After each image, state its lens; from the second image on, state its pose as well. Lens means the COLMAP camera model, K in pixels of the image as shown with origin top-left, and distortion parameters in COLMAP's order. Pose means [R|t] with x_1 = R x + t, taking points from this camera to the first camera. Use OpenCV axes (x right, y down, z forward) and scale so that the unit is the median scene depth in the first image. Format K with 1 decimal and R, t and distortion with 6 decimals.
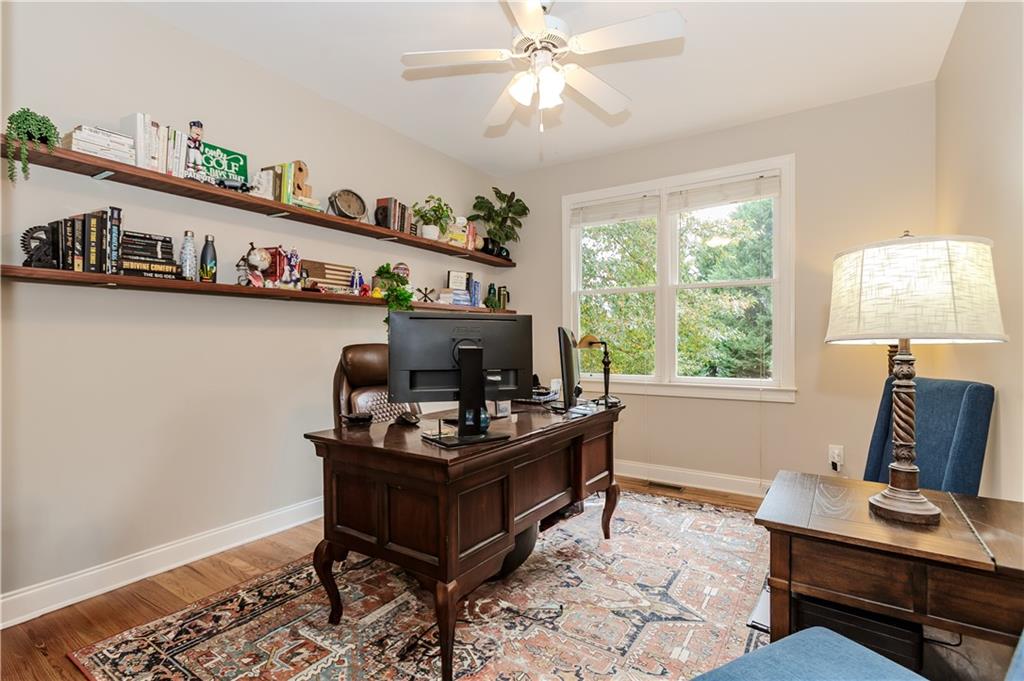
lens RADIAL K [[481.2, 0, 508.8], [0, 481.2, 341.6], [0, 0, 1]] dist [-0.008101, -0.000199]
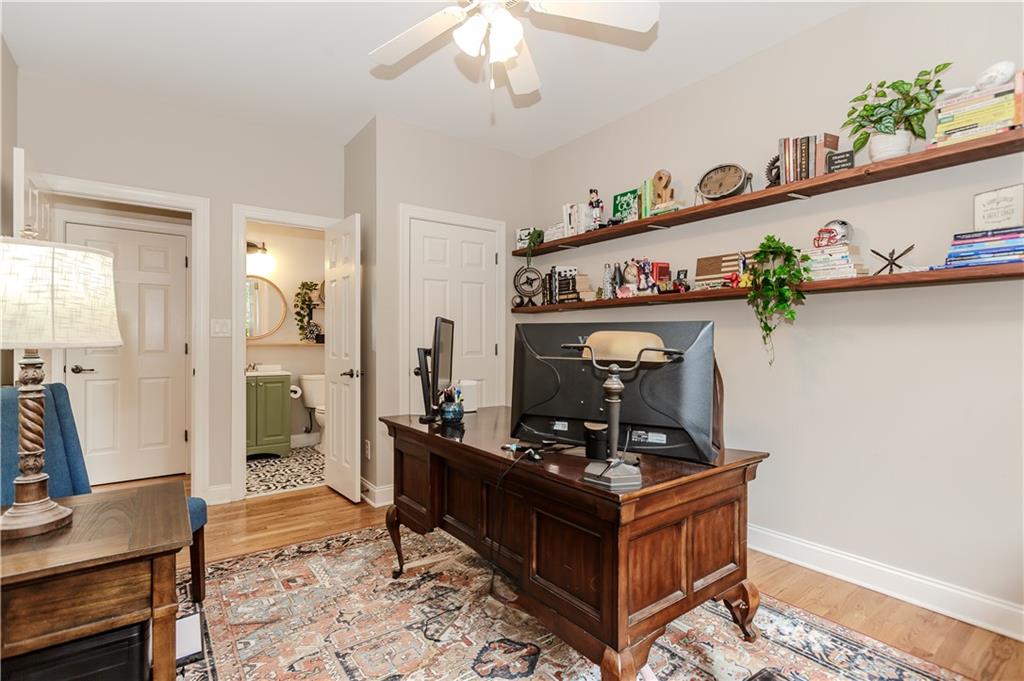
lens RADIAL K [[488.4, 0, 512.0], [0, 488.4, 340.5], [0, 0, 1]] dist [0.001413, -0.000068]
pose [[-0.325567, -0.001329, -0.945518, 0.736221], [-0.005926, 0.999982, 0.000635, -0.004875], [0.945501, 0.005810, -0.325569, 1.133389]]
